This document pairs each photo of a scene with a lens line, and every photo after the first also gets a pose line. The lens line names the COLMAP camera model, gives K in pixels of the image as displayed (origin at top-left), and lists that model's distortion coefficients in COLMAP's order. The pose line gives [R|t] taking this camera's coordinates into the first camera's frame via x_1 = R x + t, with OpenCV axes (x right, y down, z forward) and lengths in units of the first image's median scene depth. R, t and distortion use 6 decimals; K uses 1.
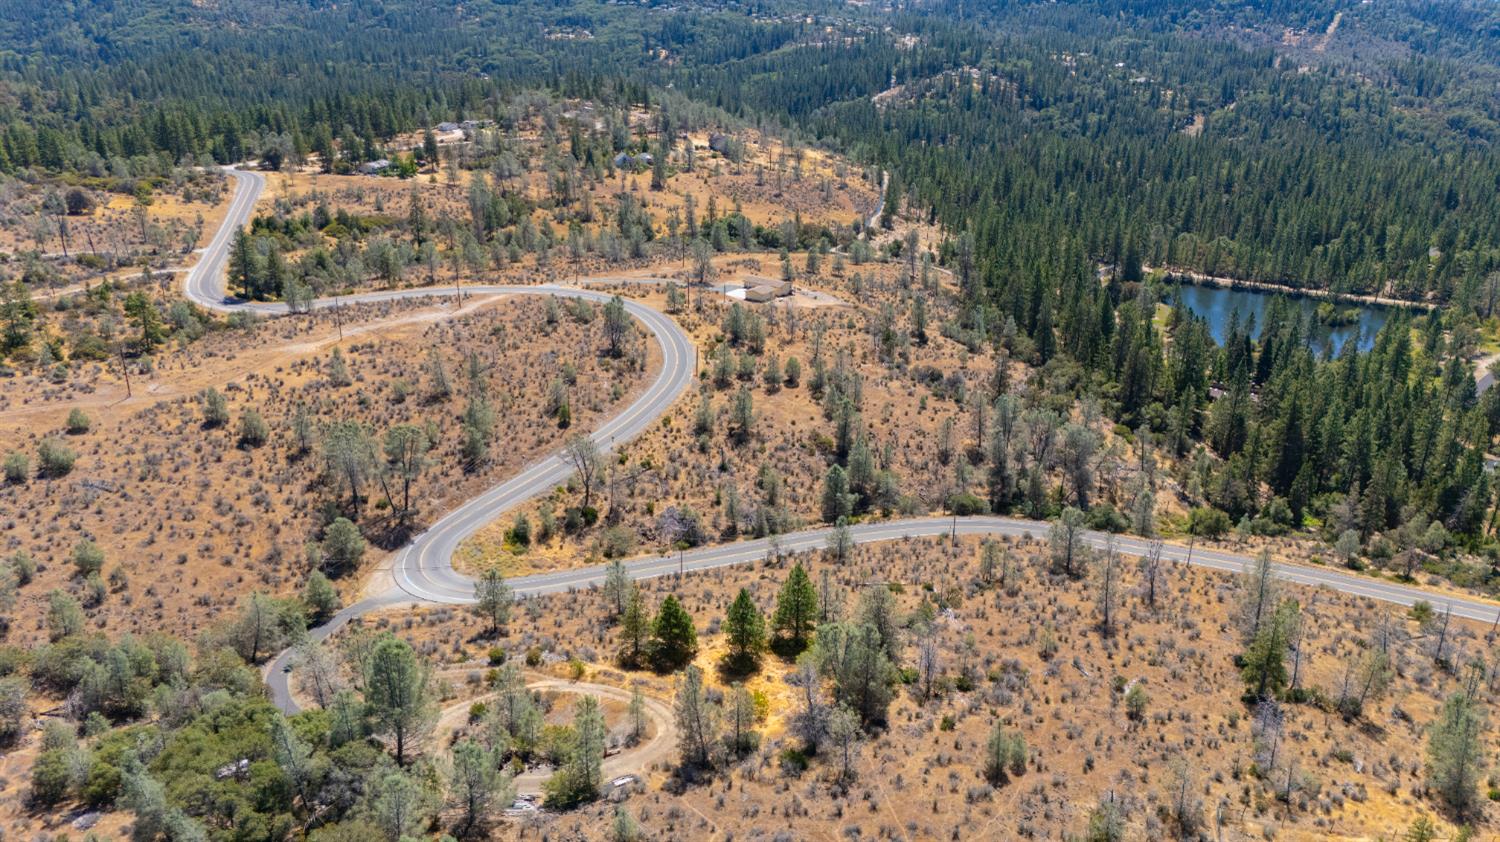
lens RADIAL K [[1093.9, 0, 748.7], [0, 1093.9, 421.1], [0, 0, 1]] dist [0.090998, -0.090092]
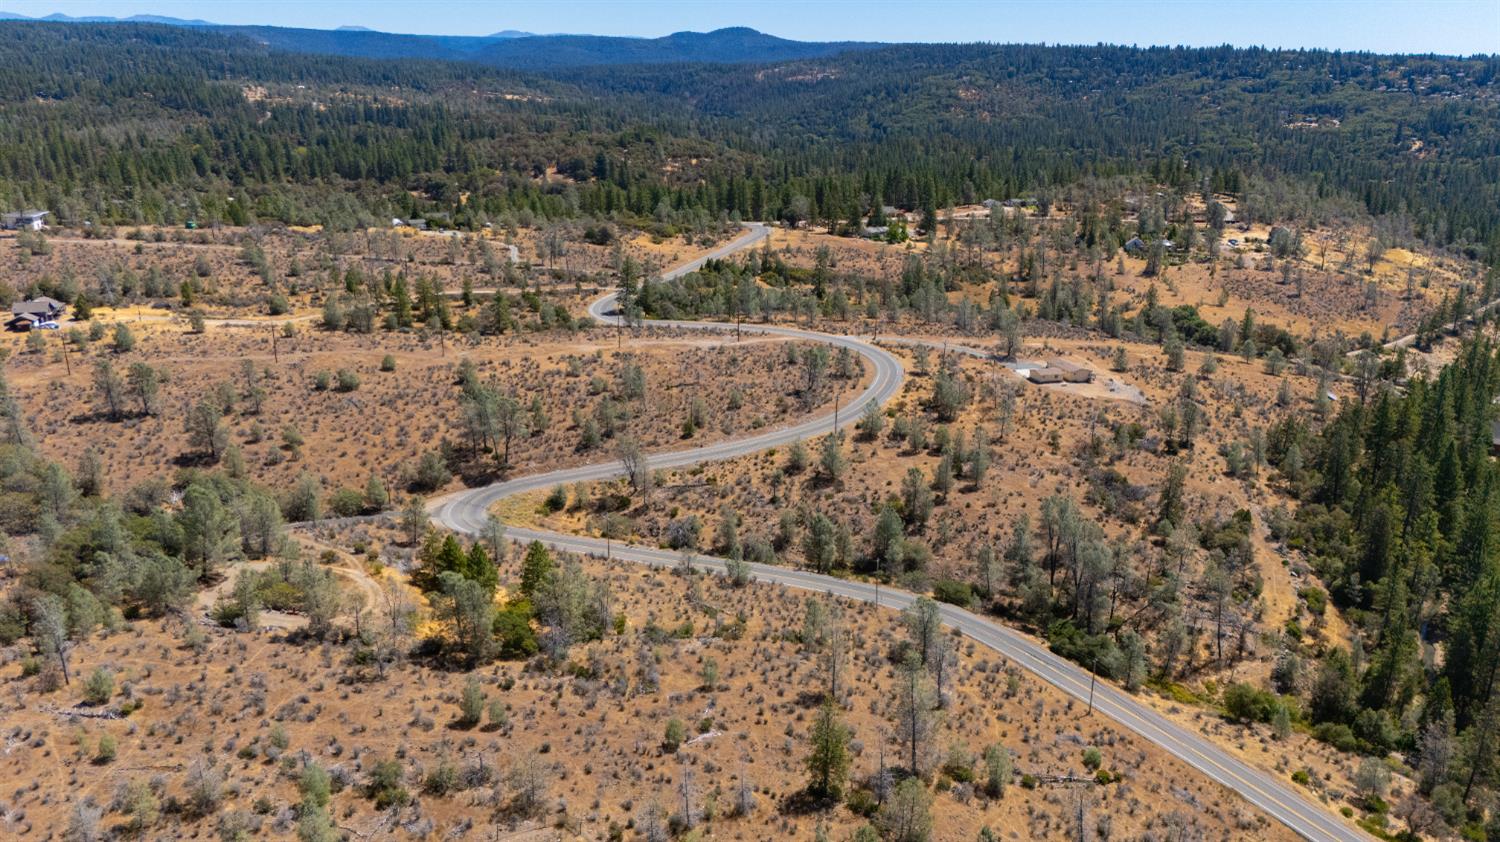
lens RADIAL K [[1093.9, 0, 748.7], [0, 1093.9, 421.1], [0, 0, 1]] dist [0.090998, -0.090092]
pose [[0.790520, 0.179371, -0.585580, 0.501801], [-0.221529, 0.975154, -0.000357, -0.024244], [0.570966, 0.130005, 0.810615, 0.084388]]
